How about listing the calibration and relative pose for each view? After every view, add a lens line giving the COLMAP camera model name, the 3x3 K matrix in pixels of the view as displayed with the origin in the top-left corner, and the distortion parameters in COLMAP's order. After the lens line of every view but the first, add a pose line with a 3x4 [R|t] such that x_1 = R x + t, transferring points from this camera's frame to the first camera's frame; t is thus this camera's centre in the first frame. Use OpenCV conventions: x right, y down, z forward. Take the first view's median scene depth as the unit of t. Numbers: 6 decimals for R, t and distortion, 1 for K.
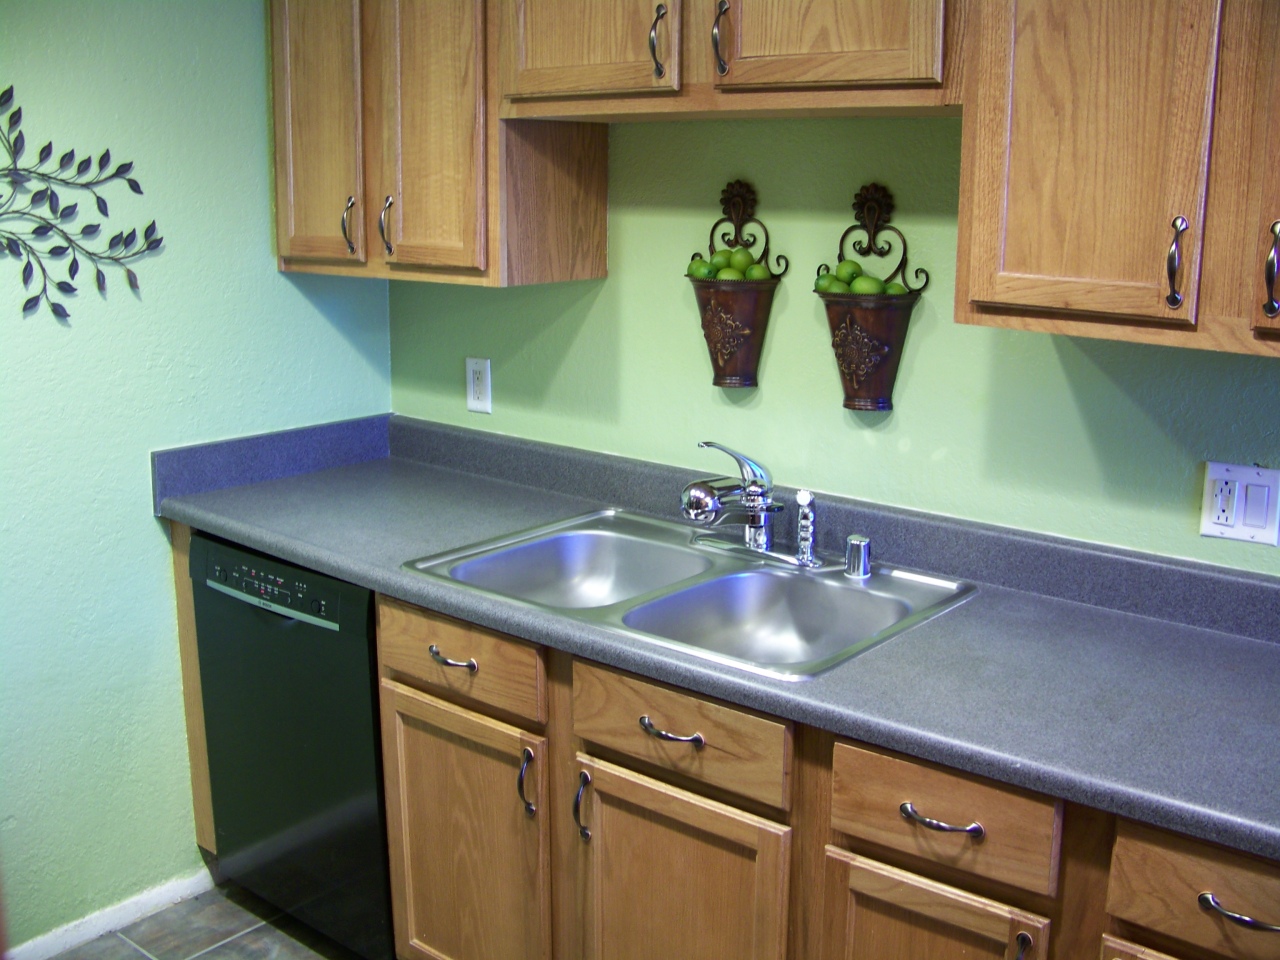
lens RADIAL K [[1372.7, 0, 640.0], [0, 1372.7, 472.1], [0, 0, 1]] dist [-0.113296, 0.000000]
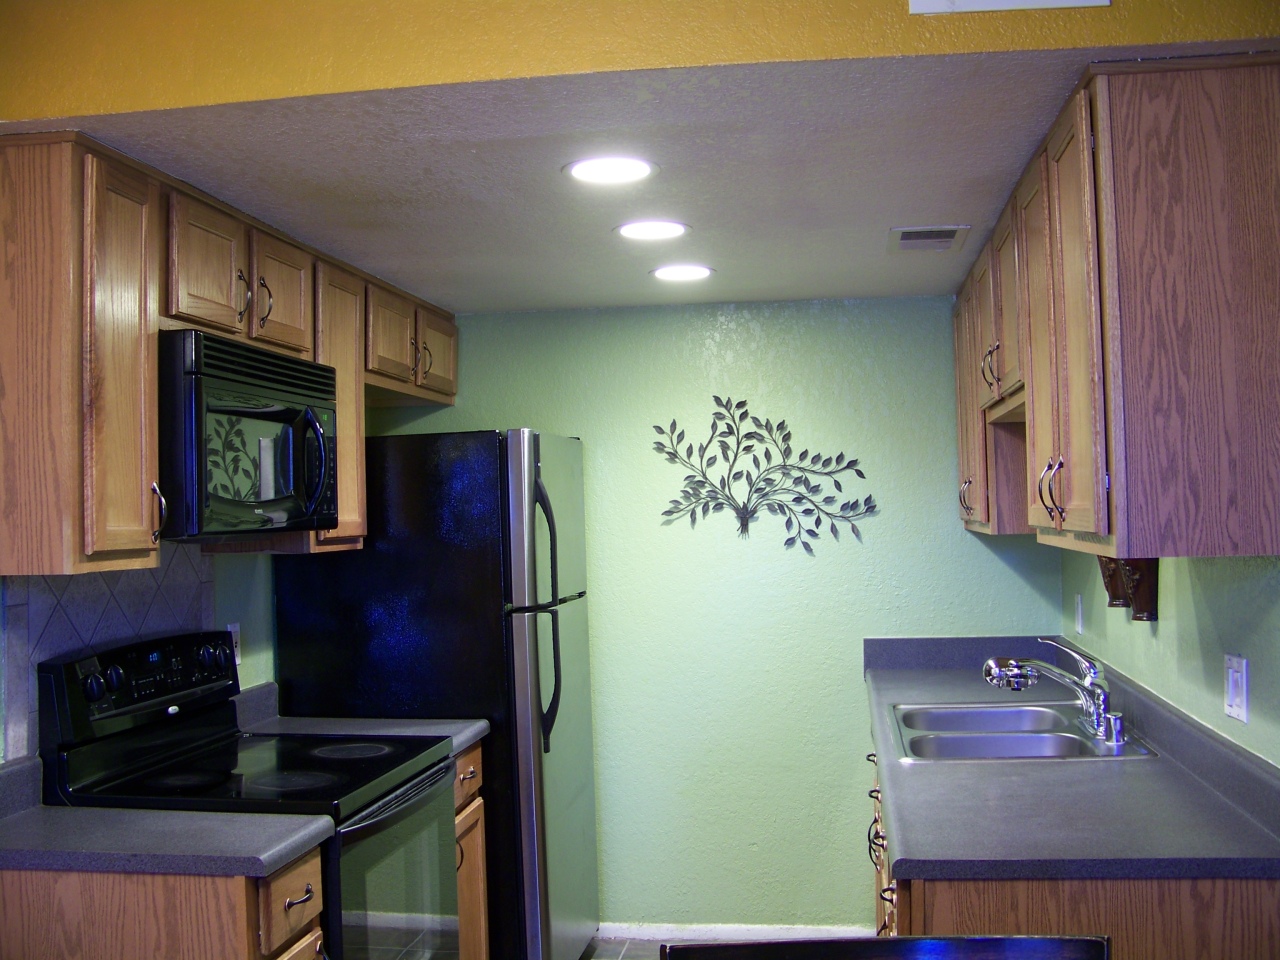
lens RADIAL K [[1372.7, 0, 643.3], [0, 1372.7, 479.2], [0, 0, 1]] dist [-0.113296, 0.000000]
pose [[0.523672, -0.037289, -0.851103, 0.942009], [-0.153175, 0.978639, -0.137123, 0.066992], [0.838036, 0.202175, 0.506775, -0.075878]]
